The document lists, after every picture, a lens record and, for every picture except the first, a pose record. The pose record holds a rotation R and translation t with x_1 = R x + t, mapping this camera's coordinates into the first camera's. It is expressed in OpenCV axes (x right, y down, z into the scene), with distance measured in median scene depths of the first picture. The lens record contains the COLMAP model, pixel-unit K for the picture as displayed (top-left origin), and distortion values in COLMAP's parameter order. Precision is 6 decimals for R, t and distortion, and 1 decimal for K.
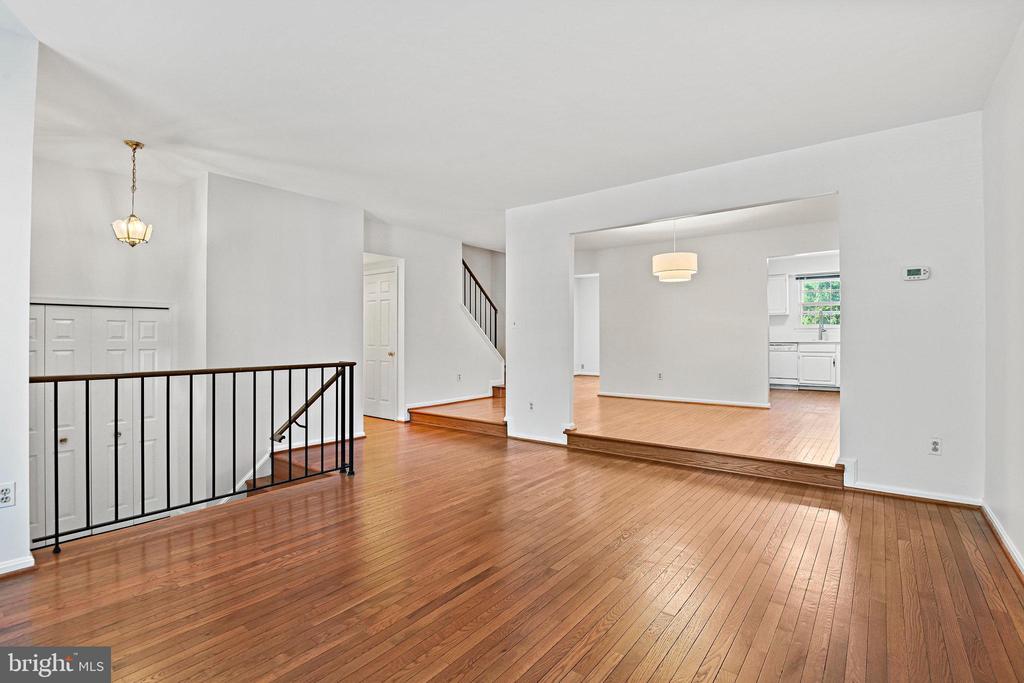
lens RADIAL K [[486.3, 0, 512.0], [0, 486.3, 341.5], [0, 0, 1]] dist [-0.003978, -0.000894]
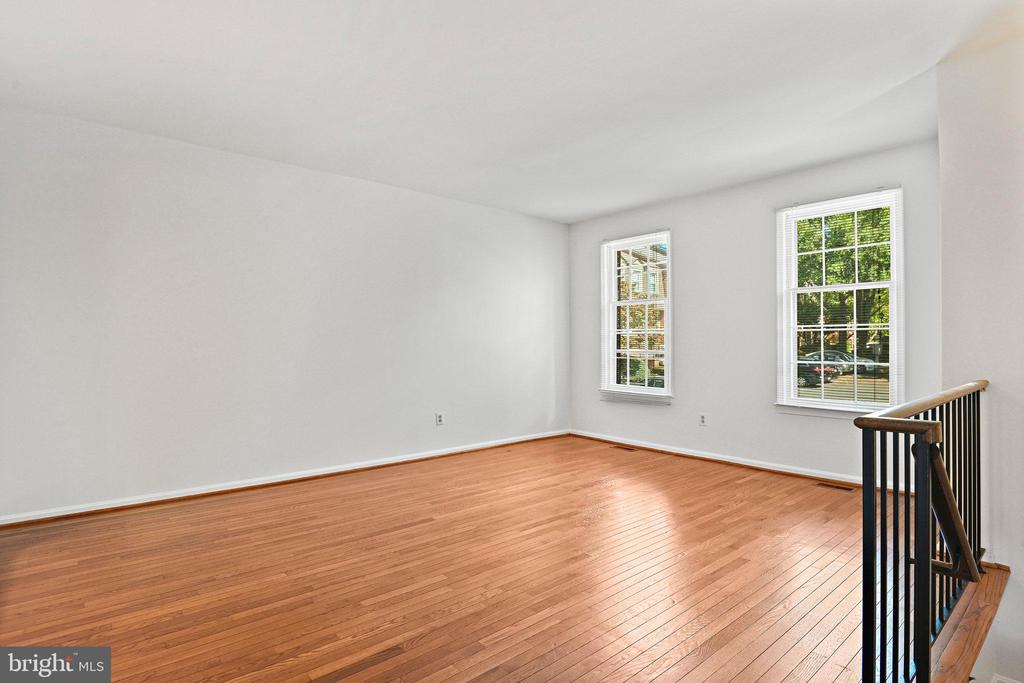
lens RADIAL K [[518.4, 0, 512.0], [0, 518.4, 341.5], [0, 0, 1]] dist [-0.045164, 0.000161]
pose [[-0.979482, 0.002338, 0.201517, -0.176890], [0.001742, 0.999994, -0.003130, -0.001392], [-0.201523, -0.002715, -0.979480, 1.447583]]
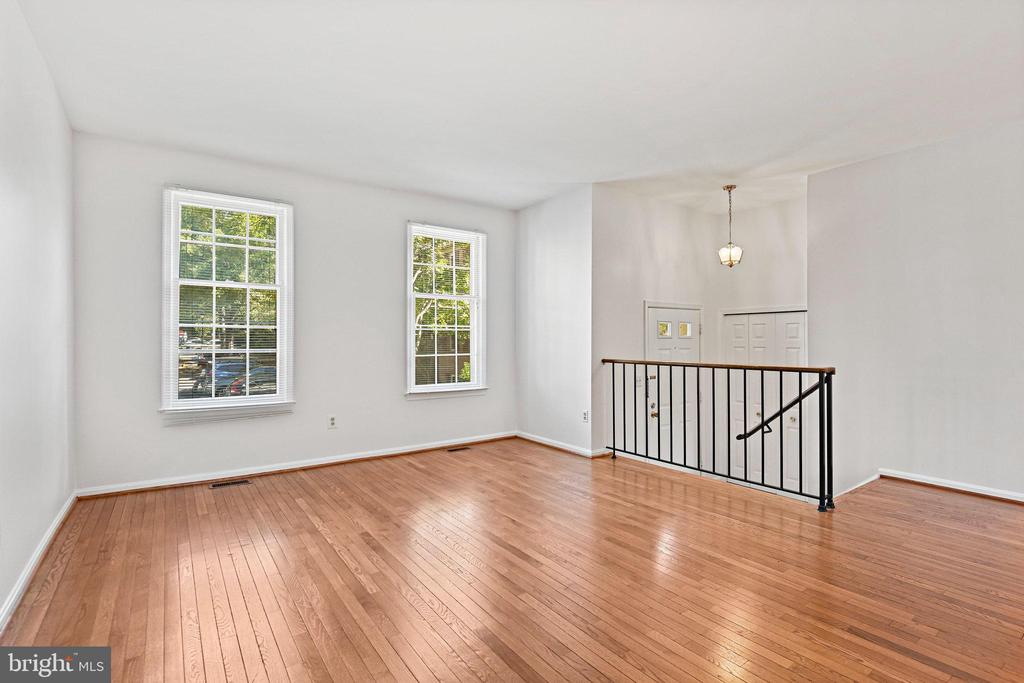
lens RADIAL K [[486.3, 0, 512.0], [0, 486.3, 341.5], [0, 0, 1]] dist [-0.003978, -0.000894]
pose [[-0.283310, 0.007068, -0.959002, 0.608059], [-0.002705, 0.999963, 0.008170, -0.006512], [0.959024, 0.004909, -0.283281, 0.787209]]
